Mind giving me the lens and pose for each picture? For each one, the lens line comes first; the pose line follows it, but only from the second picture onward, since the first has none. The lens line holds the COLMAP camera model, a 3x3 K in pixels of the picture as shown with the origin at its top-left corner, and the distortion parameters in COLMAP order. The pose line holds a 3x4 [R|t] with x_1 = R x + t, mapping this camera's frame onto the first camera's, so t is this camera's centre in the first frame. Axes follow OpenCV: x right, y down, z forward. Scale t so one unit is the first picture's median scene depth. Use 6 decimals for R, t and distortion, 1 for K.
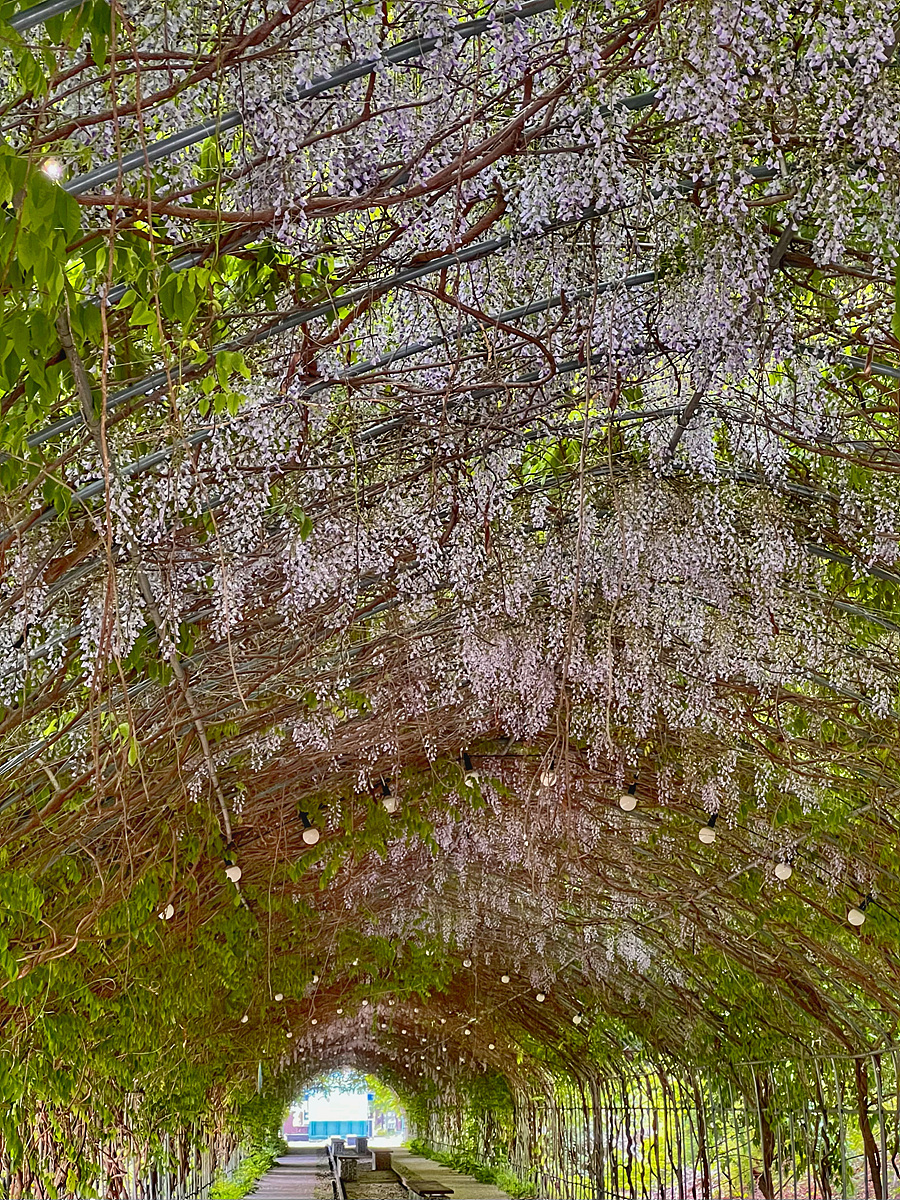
lens RADIAL K [[2736.1, 0, 450.0], [0, 2736.1, 600.0], [0, 0, 1]] dist [0.191745, 0.796500]
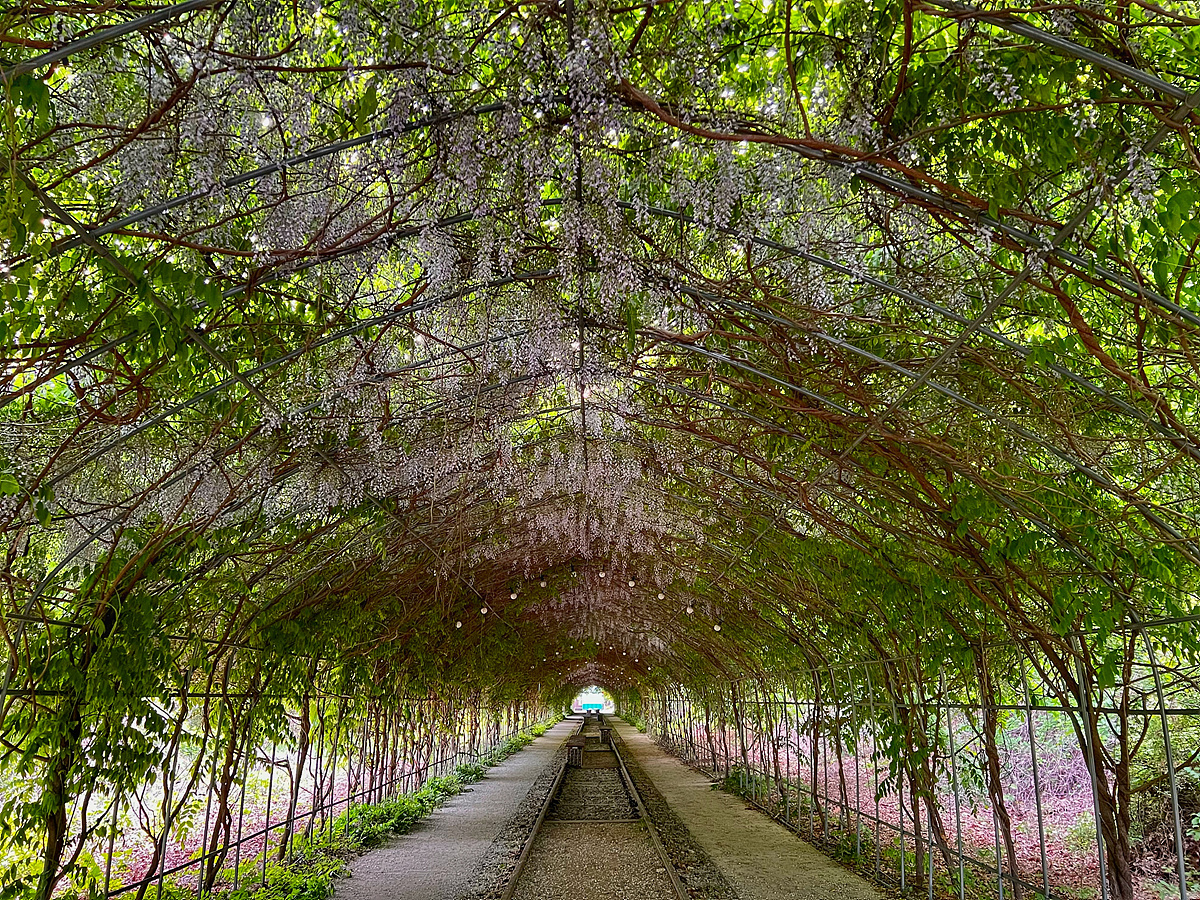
lens RADIAL K [[898.1, 0, 600.0], [0, 898.1, 450.0], [0, 0, 1]] dist [0.074057, -0.128458]
pose [[0.999200, -0.003592, -0.039839, 0.069805], [0.000107, 0.996196, -0.087140, 0.020325], [0.040000, 0.087066, 0.995399, 0.118907]]
